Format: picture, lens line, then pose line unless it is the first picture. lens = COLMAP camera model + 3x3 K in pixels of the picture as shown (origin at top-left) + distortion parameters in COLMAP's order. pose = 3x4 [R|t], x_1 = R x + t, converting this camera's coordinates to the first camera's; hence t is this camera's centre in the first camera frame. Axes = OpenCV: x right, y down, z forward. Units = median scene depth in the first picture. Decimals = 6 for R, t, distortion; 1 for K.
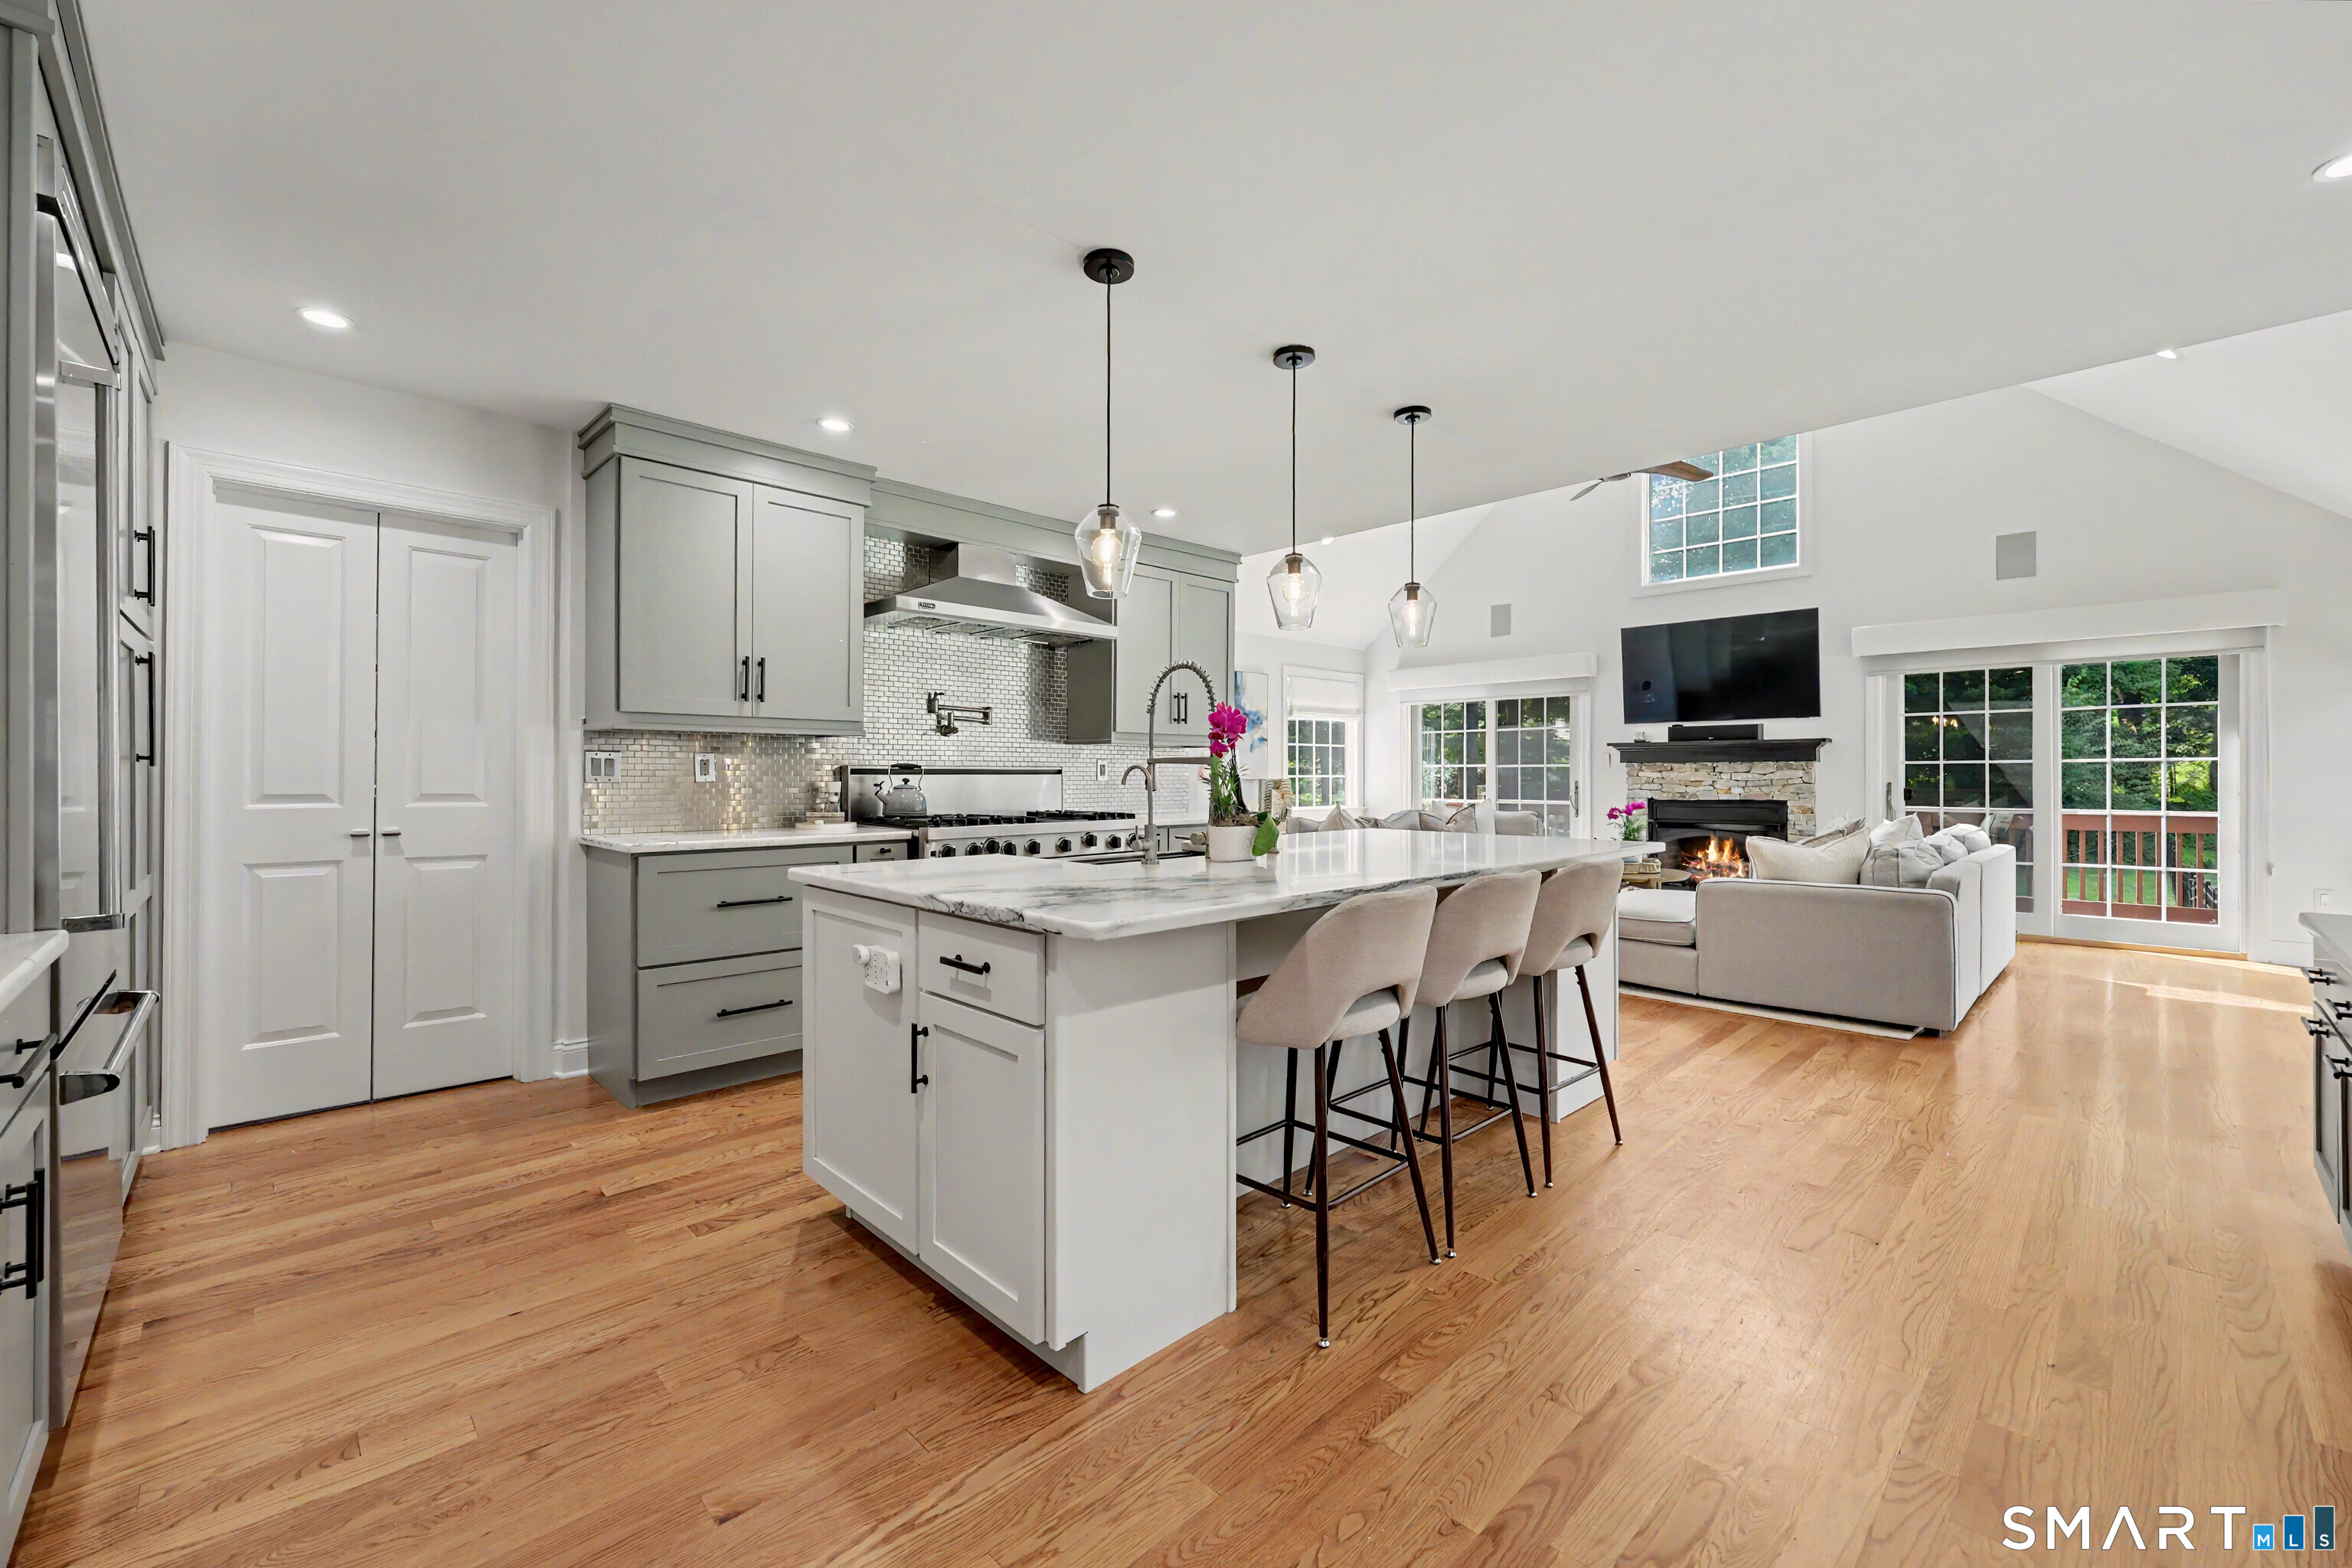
lens RADIAL K [[942.1, 0, 1182.6], [0, 942.1, 779.3], [0, 0, 1]] dist [-0.000279, 0.000160]
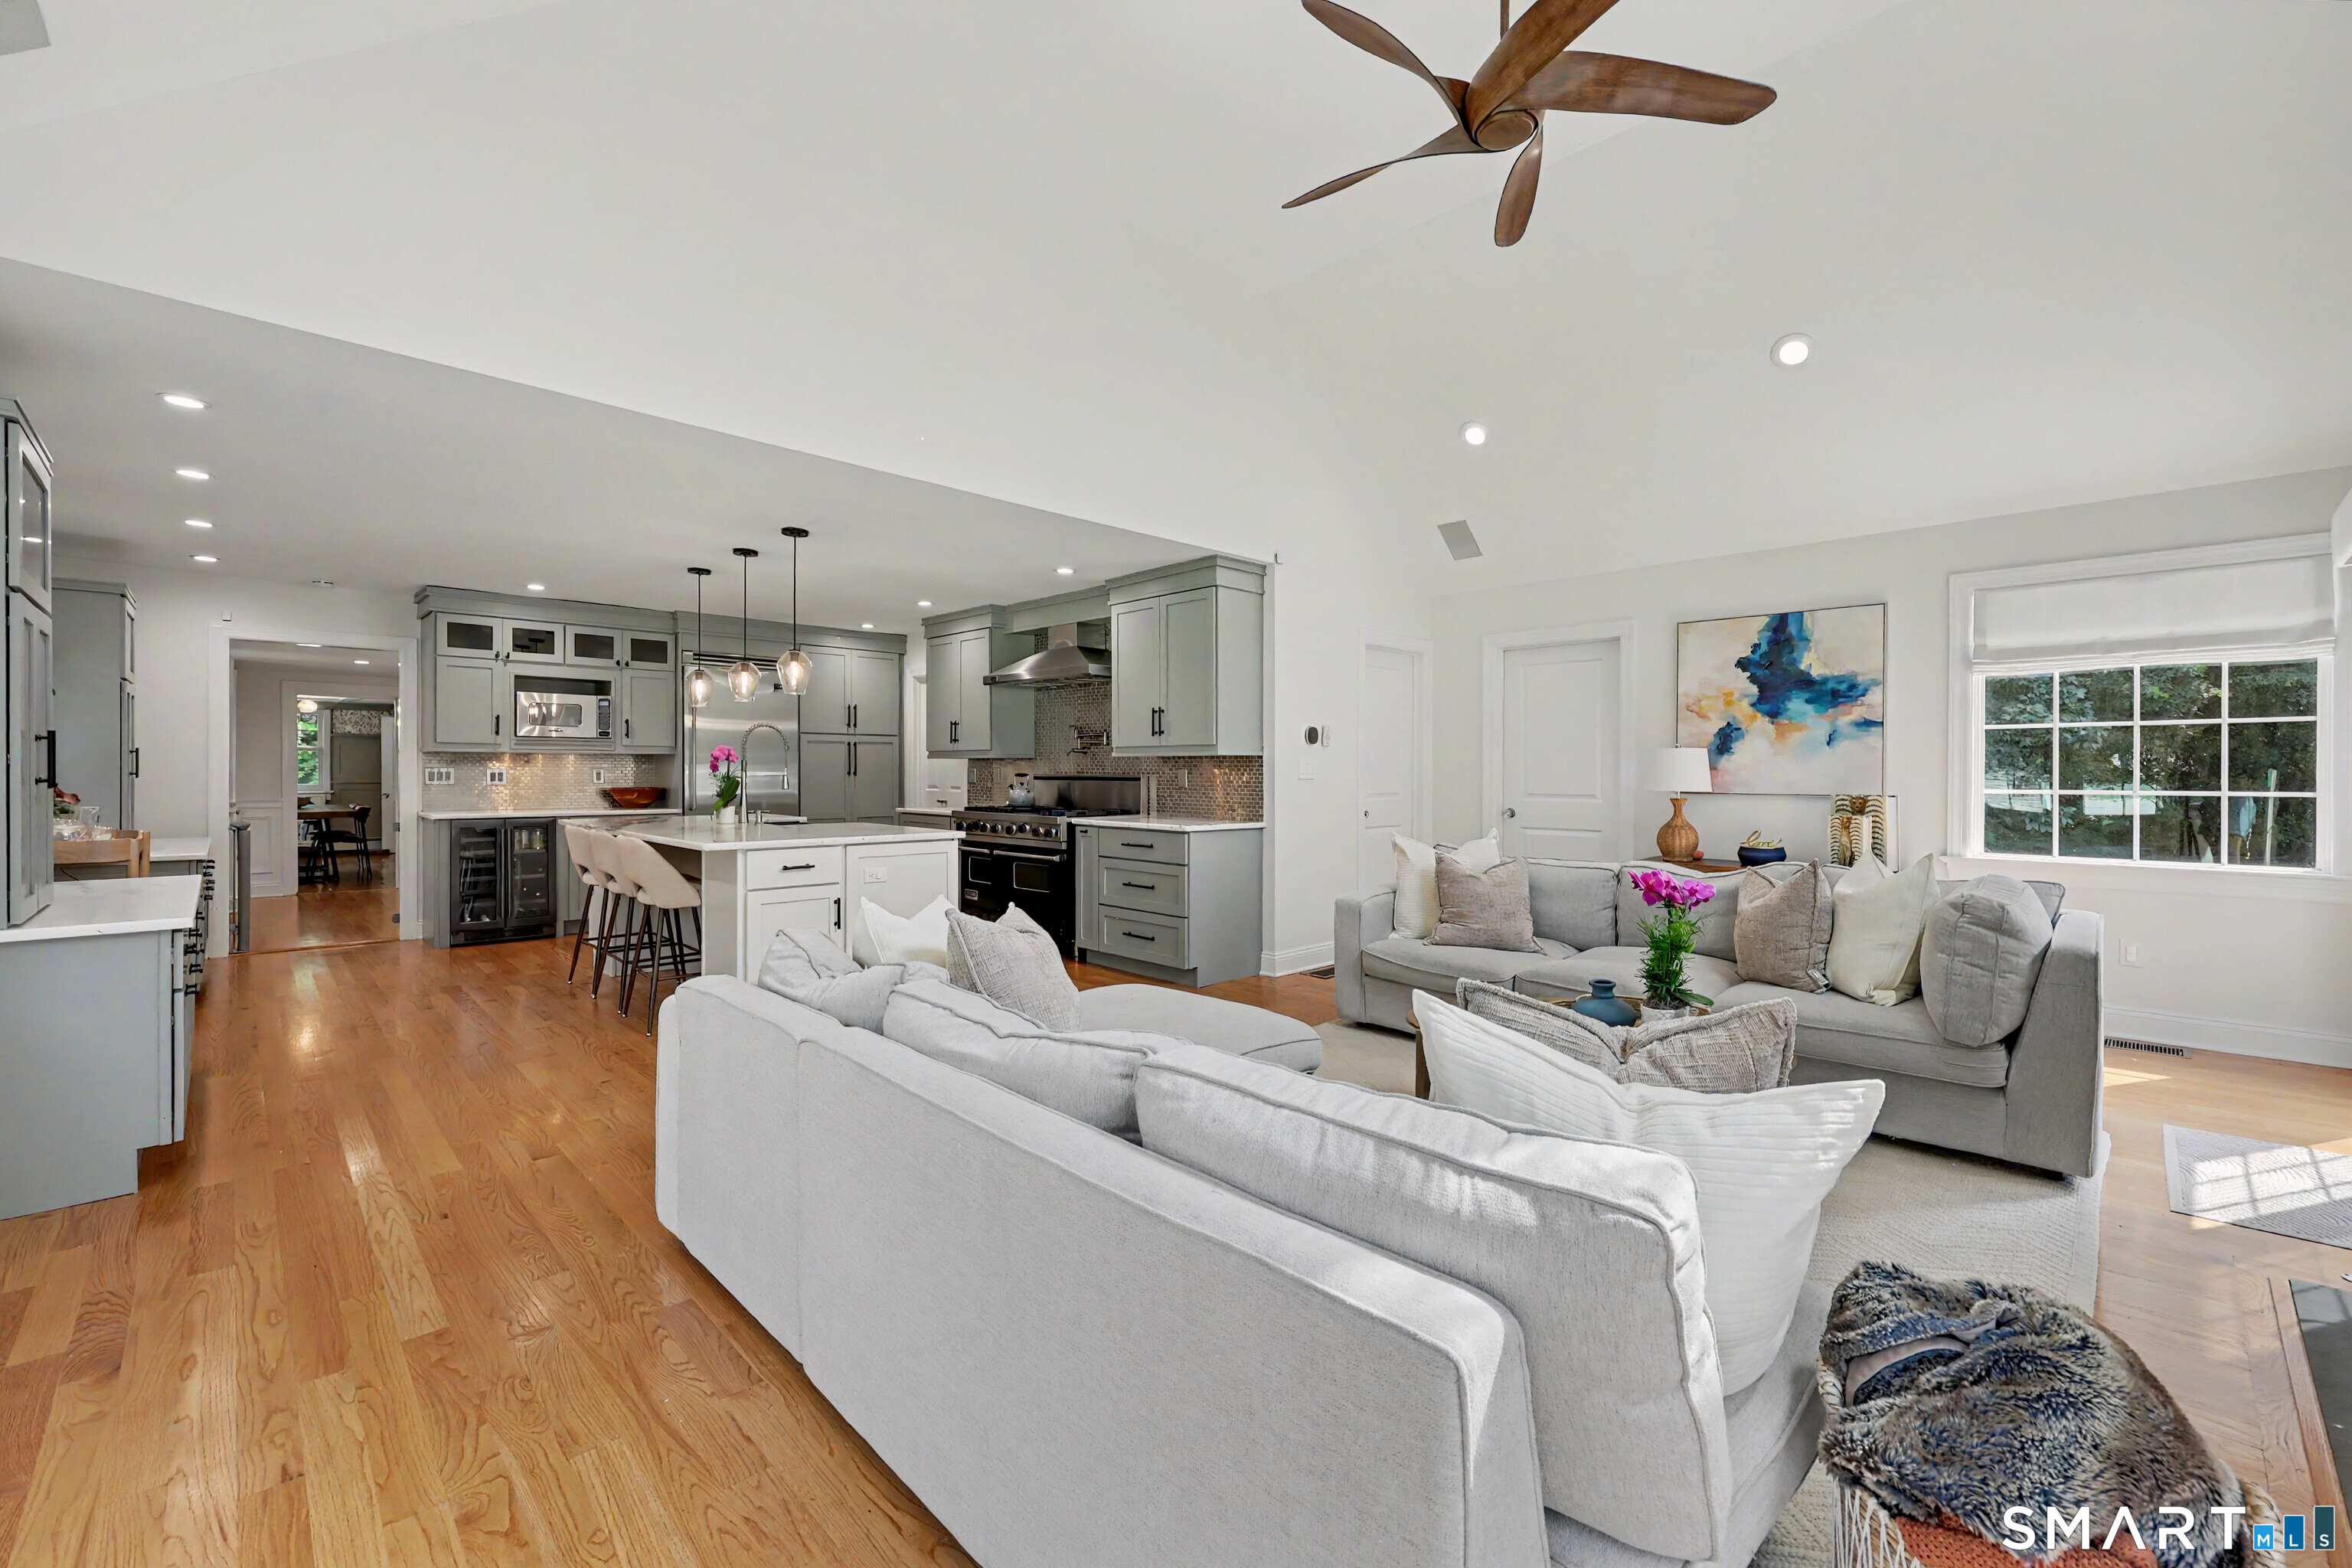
lens RADIAL K [[942.1, 0, 1182.6], [0, 942.1, 779.3], [0, 0, 1]] dist [-0.000279, 0.000160]
pose [[-0.000244, 0.010005, -0.999950, 0.787428], [-0.007378, 0.999923, 0.010006, -0.014417], [0.999973, 0.007380, -0.000170, 0.731844]]
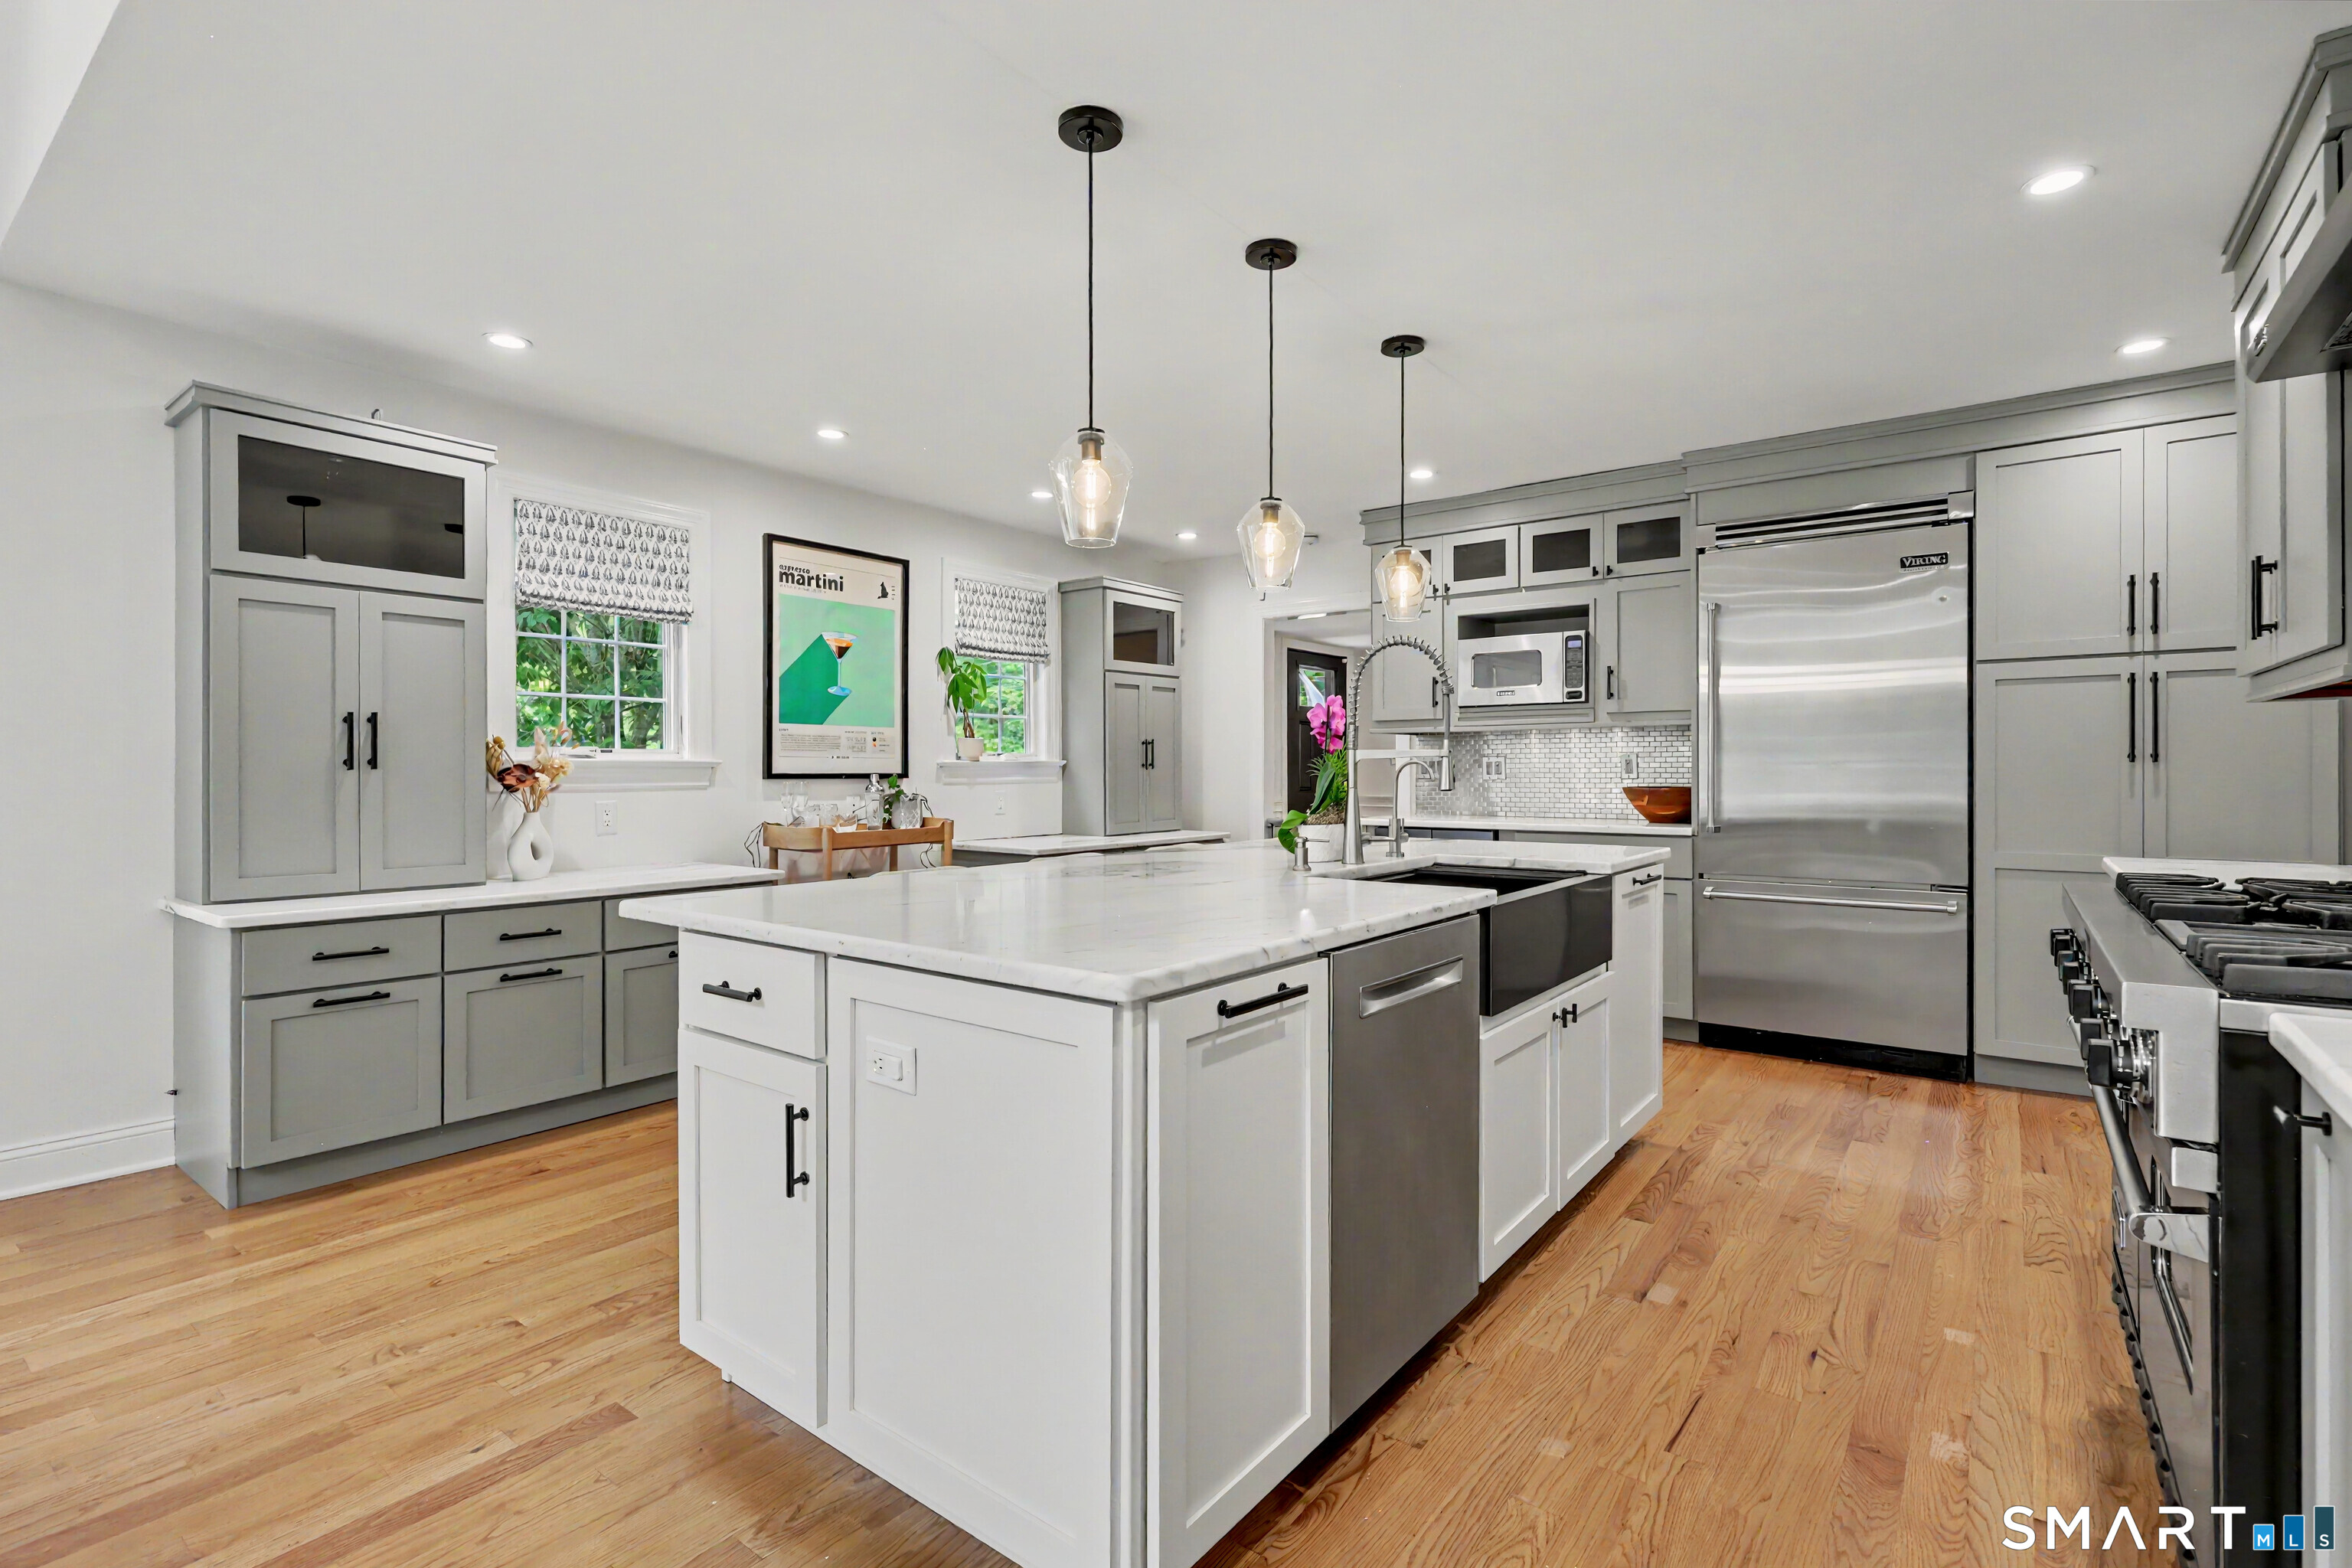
lens RADIAL K [[1076.1, 0, 1191.3], [0, 1076.1, 778.9], [0, 0, 1]] dist [0.002026, 0.000532]
pose [[-0.988854, 0.003661, -0.148846, 0.128410], [0.002148, 0.999944, 0.010325, -0.002383], [0.148876, 0.009891, -0.988806, 0.754593]]
